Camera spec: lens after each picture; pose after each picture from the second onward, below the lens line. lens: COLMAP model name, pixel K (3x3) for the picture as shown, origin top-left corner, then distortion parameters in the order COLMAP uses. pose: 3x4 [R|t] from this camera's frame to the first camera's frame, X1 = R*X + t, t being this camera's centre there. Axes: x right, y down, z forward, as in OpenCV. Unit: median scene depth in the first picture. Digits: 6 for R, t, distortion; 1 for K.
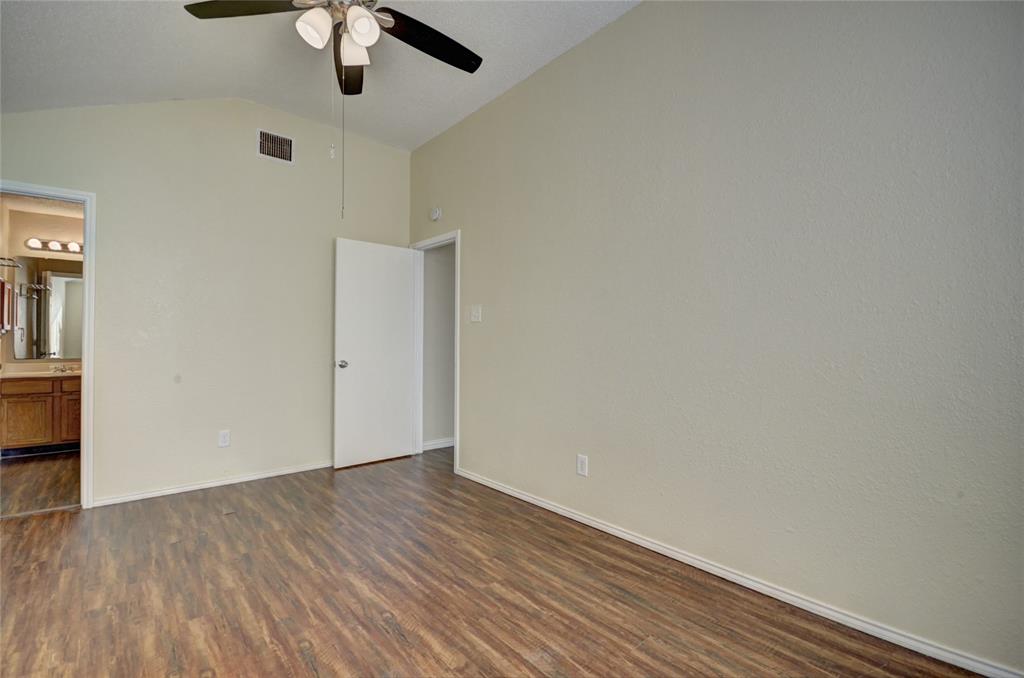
lens RADIAL K [[444.1, 0, 516.0], [0, 444.1, 340.4], [0, 0, 1]] dist [-0.004309, -0.001566]
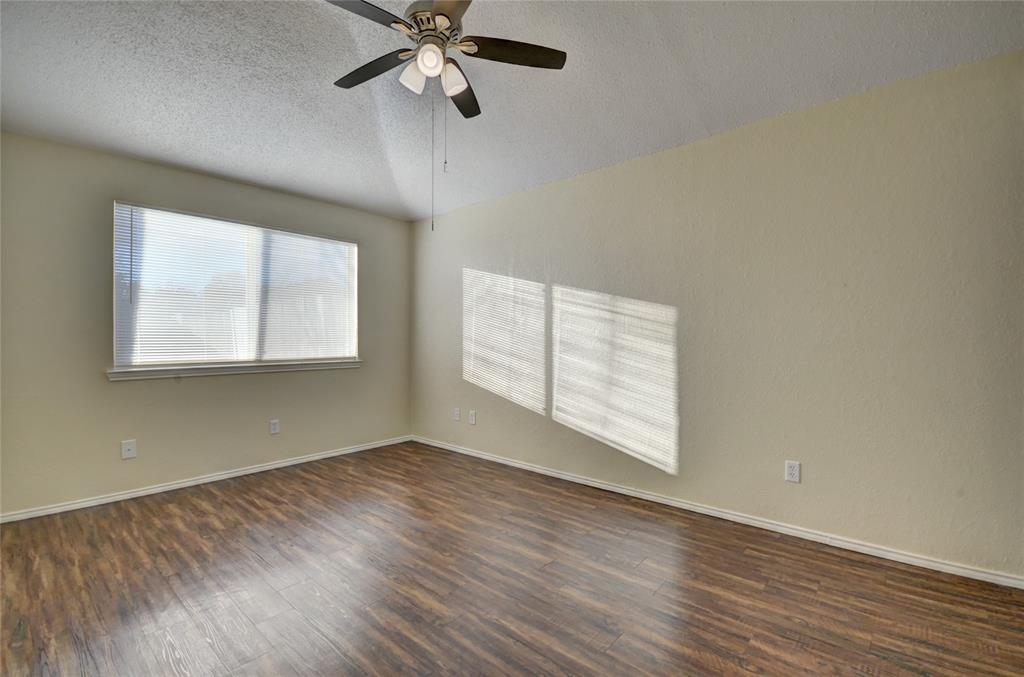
lens RADIAL K [[444.1, 0, 517.5], [0, 444.1, 340.0], [0, 0, 1]] dist [-0.004309, -0.001566]
pose [[-0.991955, -0.001191, -0.126583, -0.366071], [-0.000854, 0.999996, -0.002722, 0.010674], [0.126585, -0.002592, -0.991952, 1.707574]]
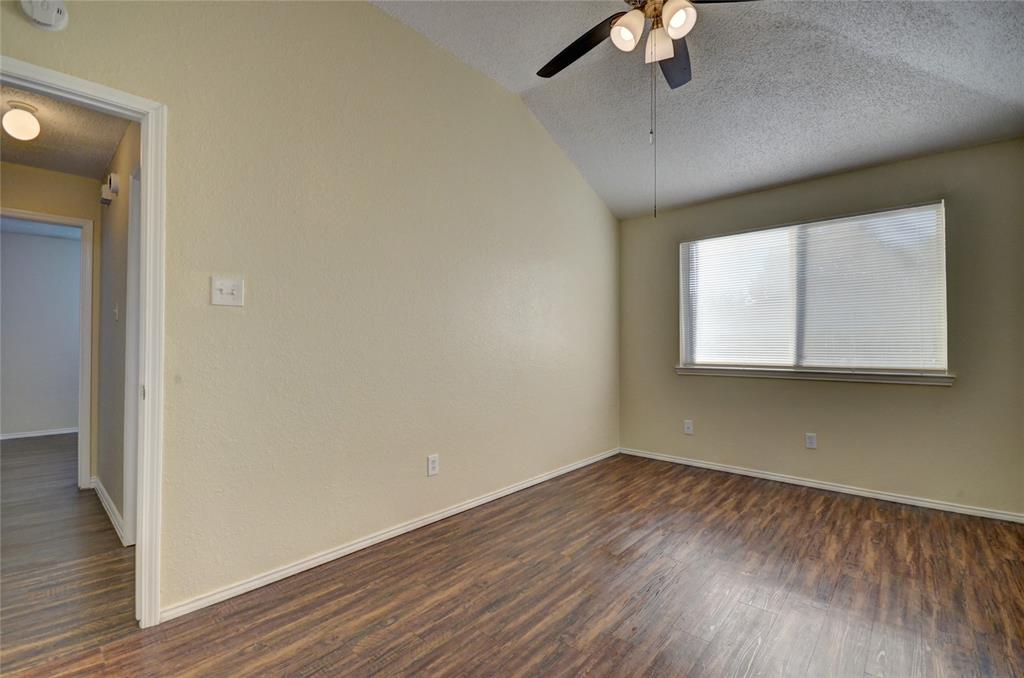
lens RADIAL K [[444.1, 0, 518.9], [0, 444.1, 337.3], [0, 0, 1]] dist [-0.004309, -0.001566]
pose [[-0.112569, 0.011249, 0.993580, -1.049455], [-0.004020, 0.999923, -0.011777, 0.003820], [-0.993636, -0.005320, -0.112515, 1.105420]]
